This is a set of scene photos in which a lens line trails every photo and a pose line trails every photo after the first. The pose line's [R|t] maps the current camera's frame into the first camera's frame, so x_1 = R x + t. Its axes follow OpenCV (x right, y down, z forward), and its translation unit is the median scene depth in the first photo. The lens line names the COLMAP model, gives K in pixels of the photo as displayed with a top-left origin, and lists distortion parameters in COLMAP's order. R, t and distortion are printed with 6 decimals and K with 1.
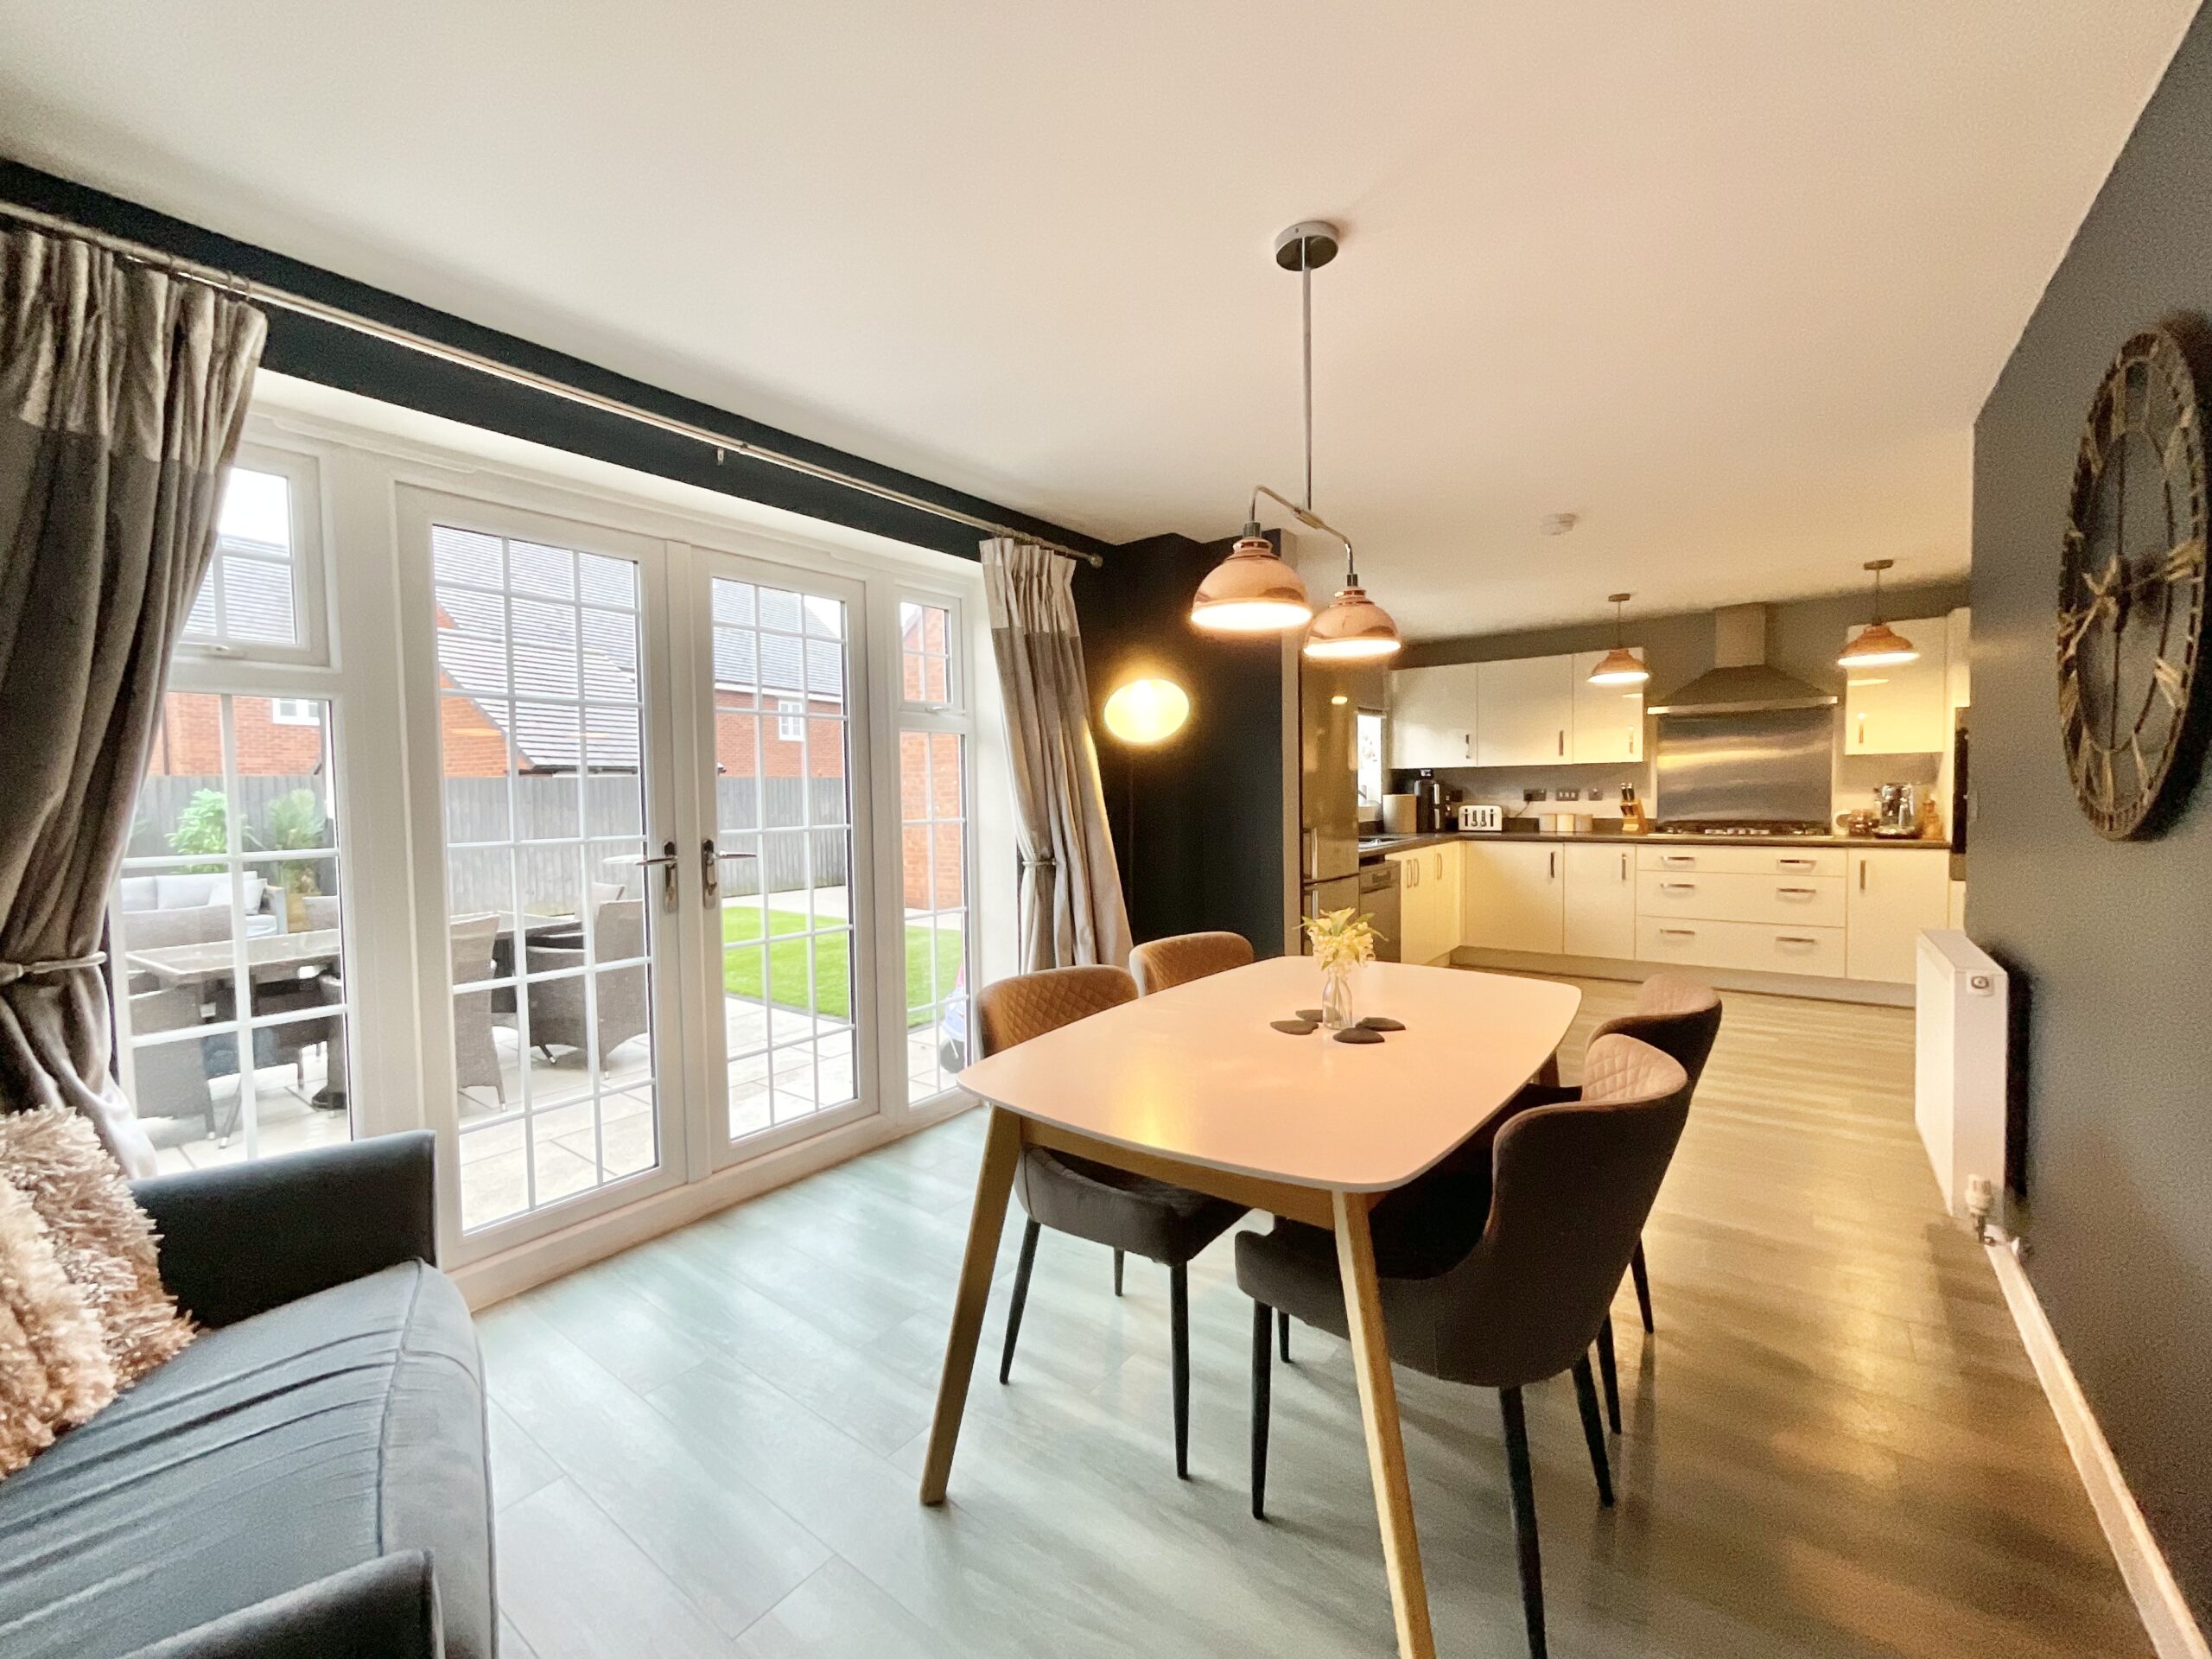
lens RADIAL K [[872.3, 0, 1118.6], [0, 872.3, 830.2], [0, 0, 1]] dist [-0.002175, -0.000009]
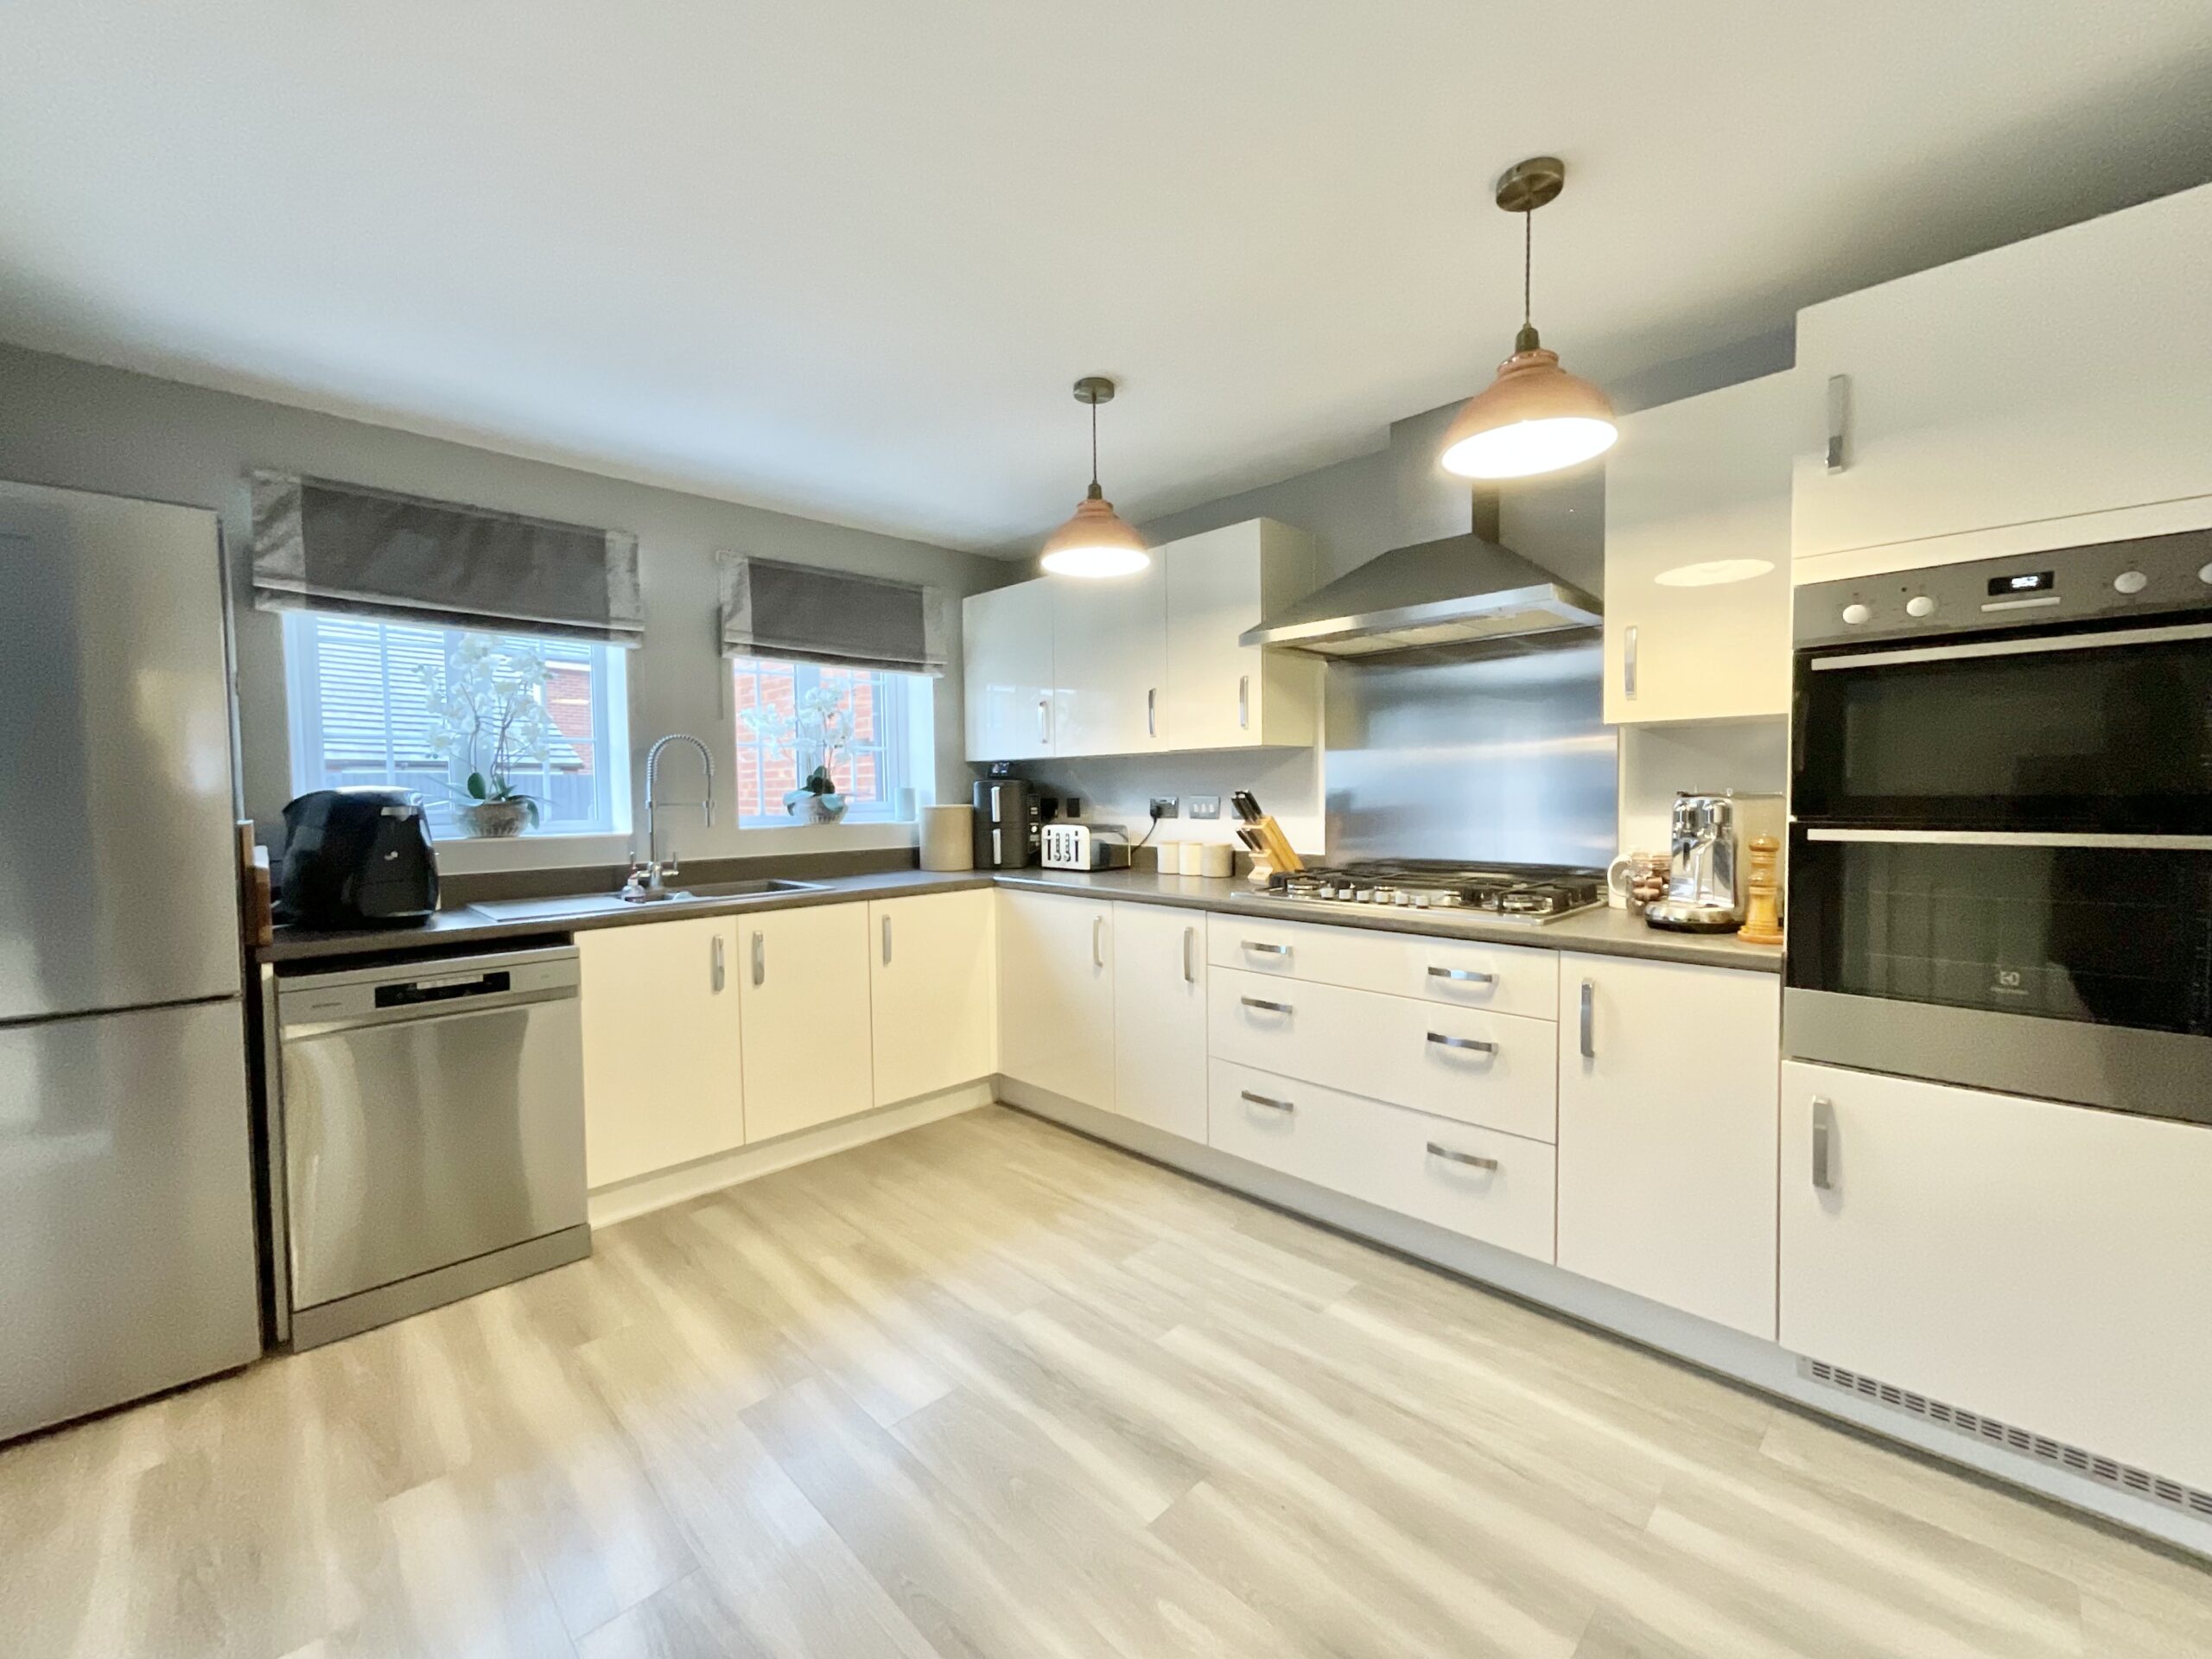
lens RADIAL K [[896.8, 0, 1106.8], [0, 896.8, 832.0], [0, 0, 1]] dist [0.000407, 0.000510]
pose [[0.986726, 0.009978, -0.162089, 0.614724], [-0.008989, 0.999936, 0.006832, -0.032335], [0.162147, -0.005284, 0.986752, 0.488529]]
